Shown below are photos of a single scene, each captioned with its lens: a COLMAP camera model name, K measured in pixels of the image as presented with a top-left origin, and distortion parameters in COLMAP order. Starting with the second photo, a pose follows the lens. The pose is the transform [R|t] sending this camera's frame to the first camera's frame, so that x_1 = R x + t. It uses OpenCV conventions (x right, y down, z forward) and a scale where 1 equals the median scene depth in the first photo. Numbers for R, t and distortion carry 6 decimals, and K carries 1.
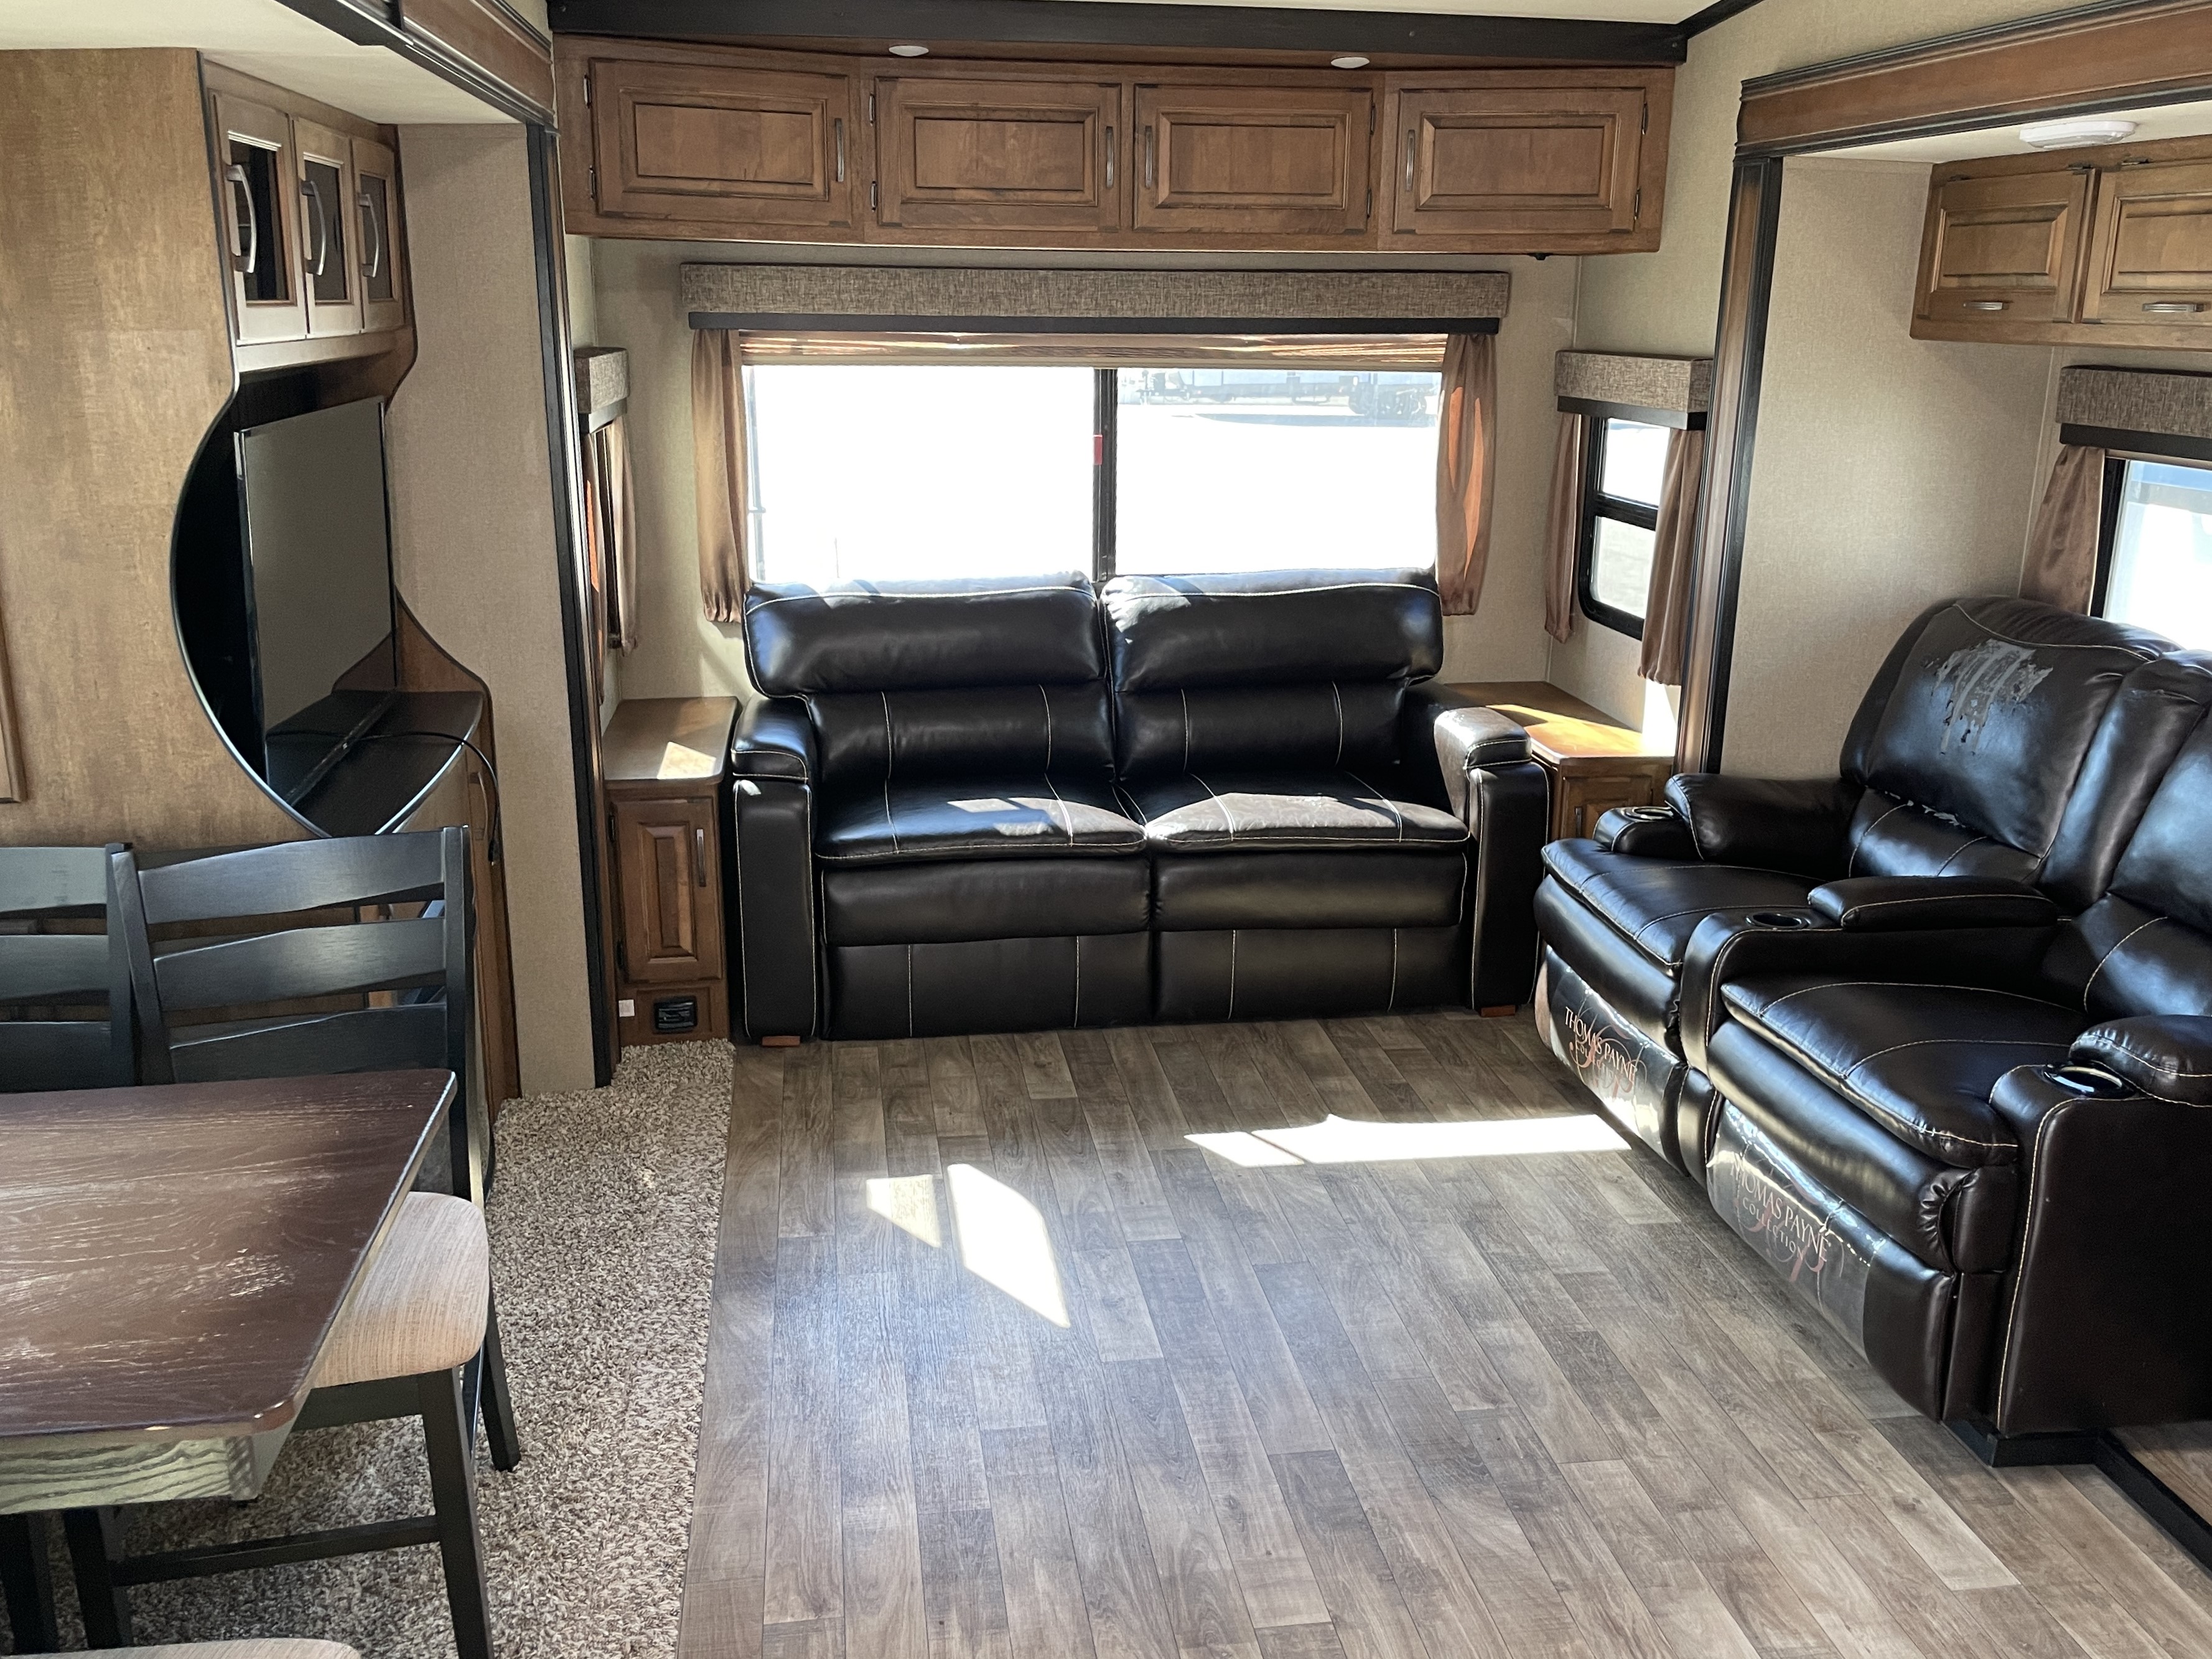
lens RADIAL K [[1880.1, 0, 1108.3], [0, 1880.1, 828.5], [0, 0, 1]] dist [-0.014060, -0.000021]
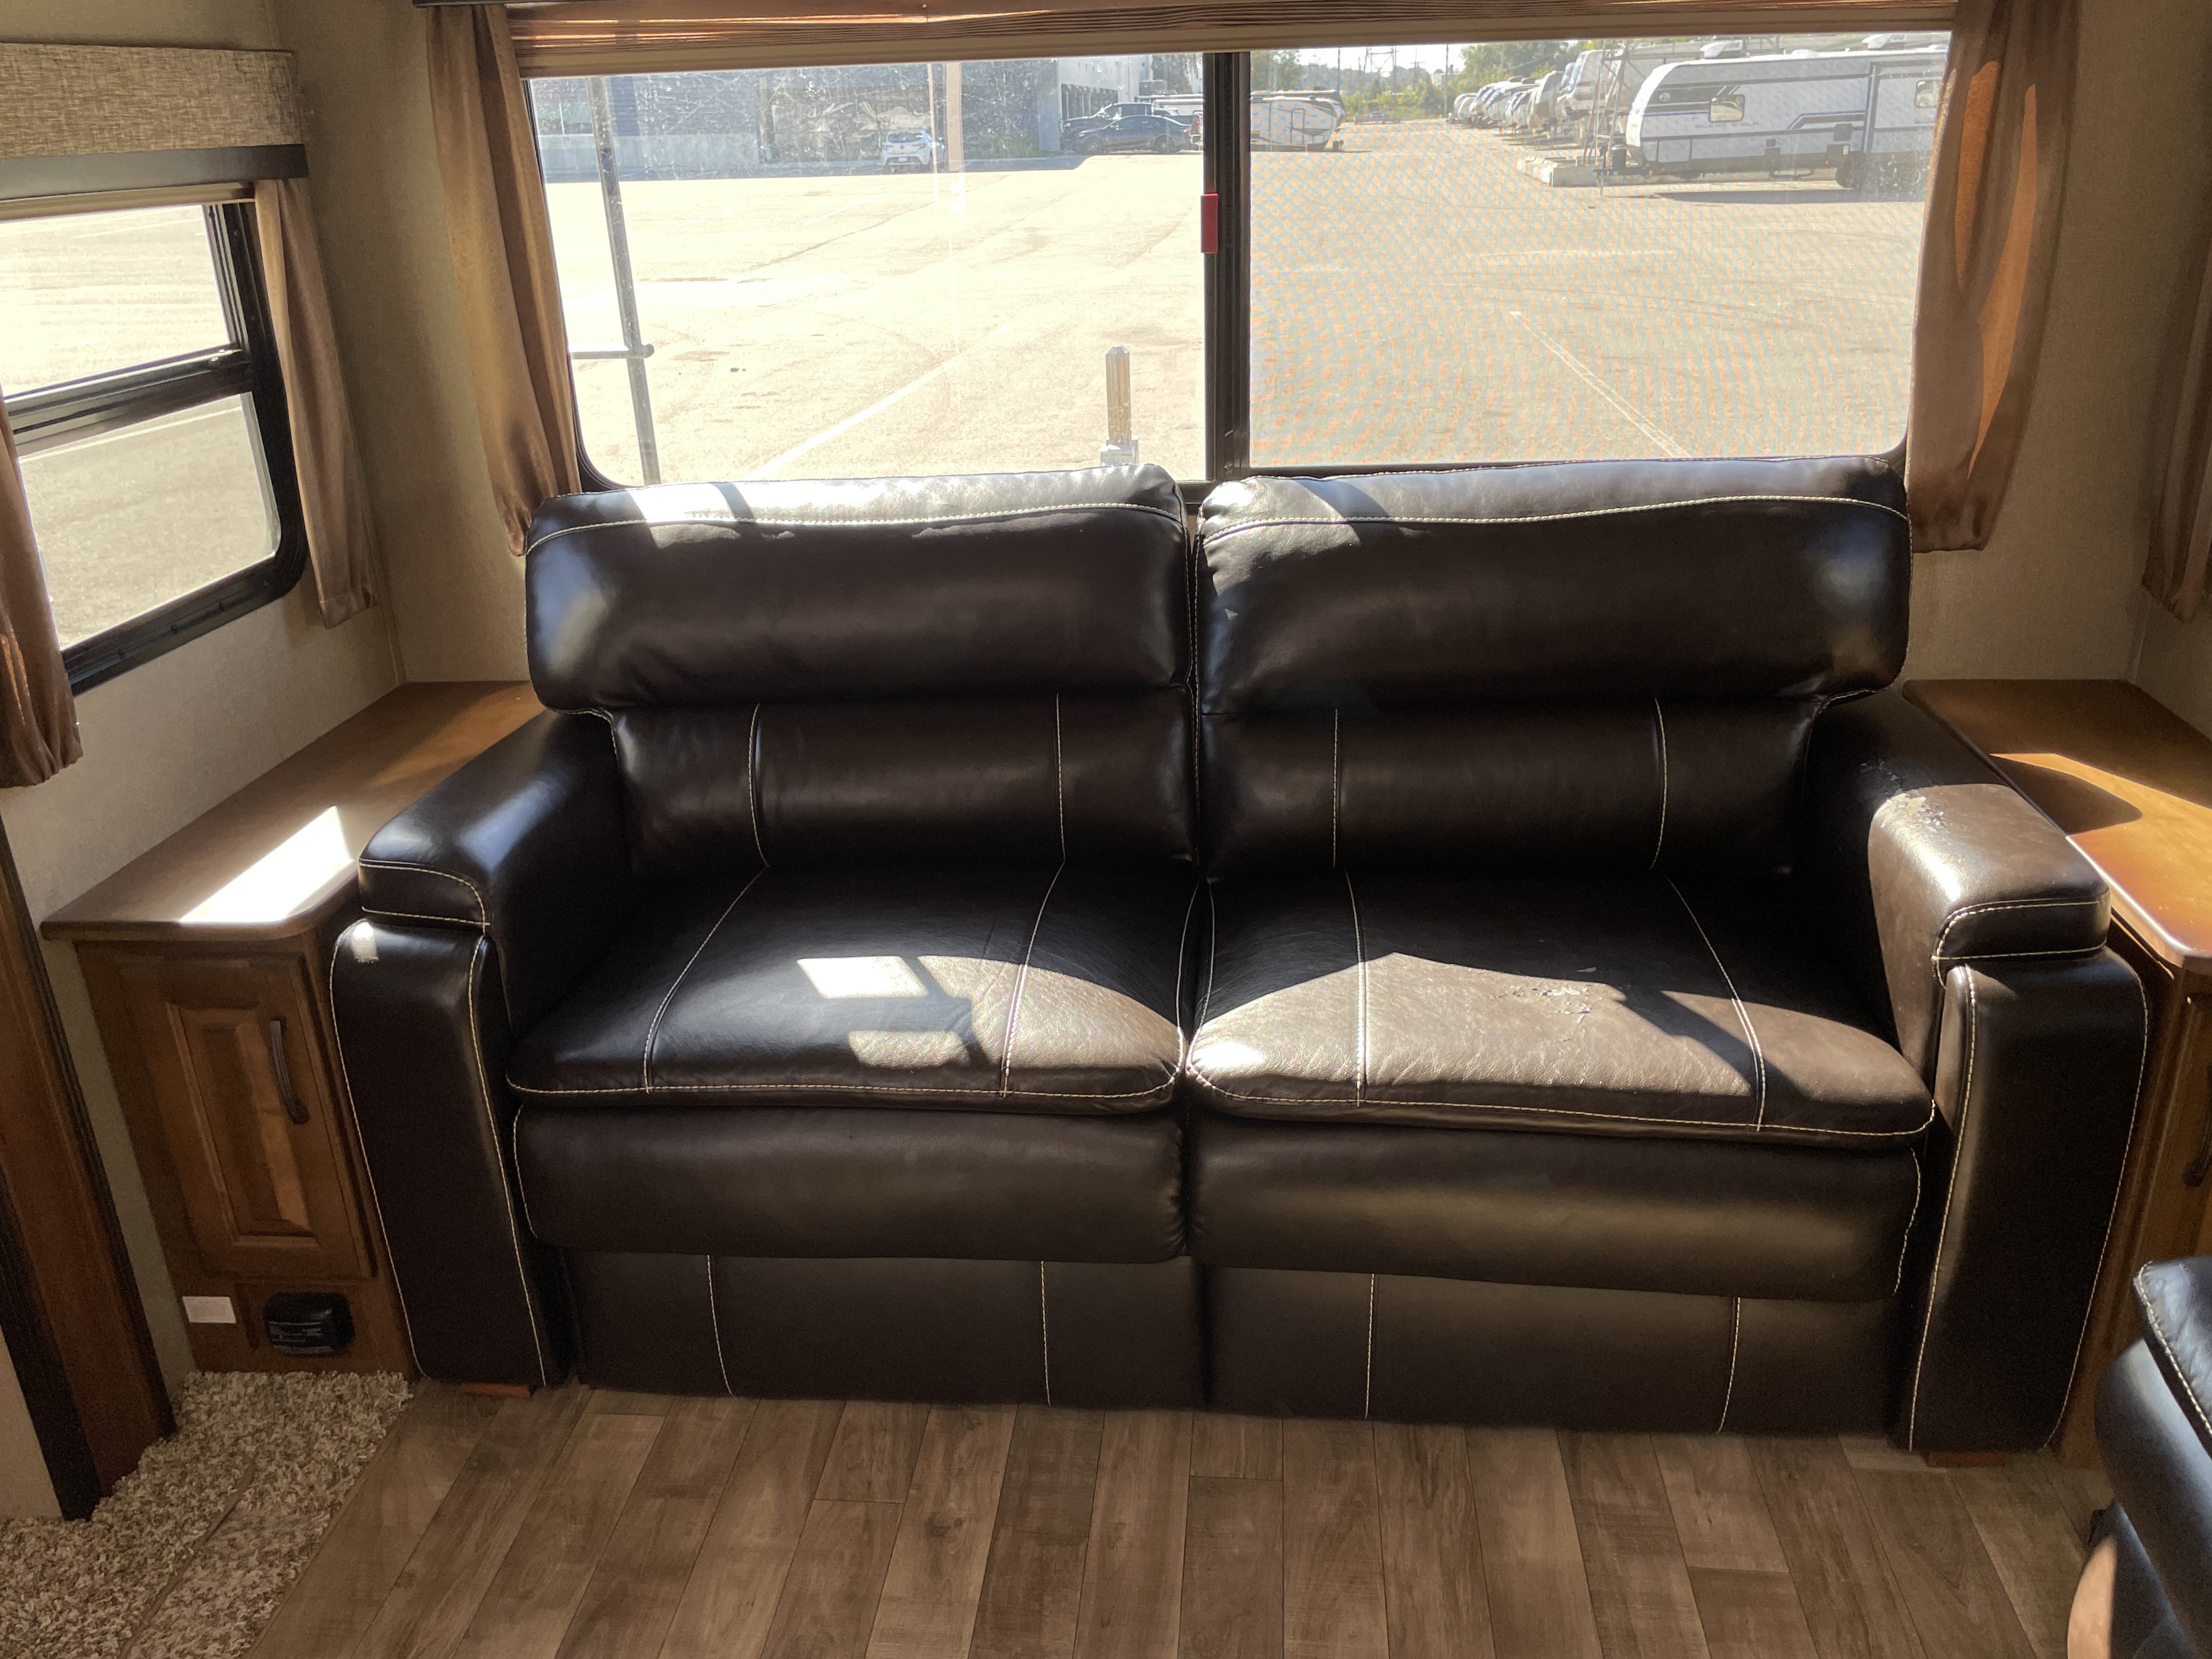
lens RADIAL K [[1736.3, 0, 1101.8], [0, 1736.3, 822.1], [0, 0, 1]] dist [0.022606, -0.035442]
pose [[0.967090, 0.054786, -0.248464, 0.099705], [-0.024227, 0.991934, 0.124419, -0.104861], [0.253277, -0.114305, 0.960617, 0.555018]]
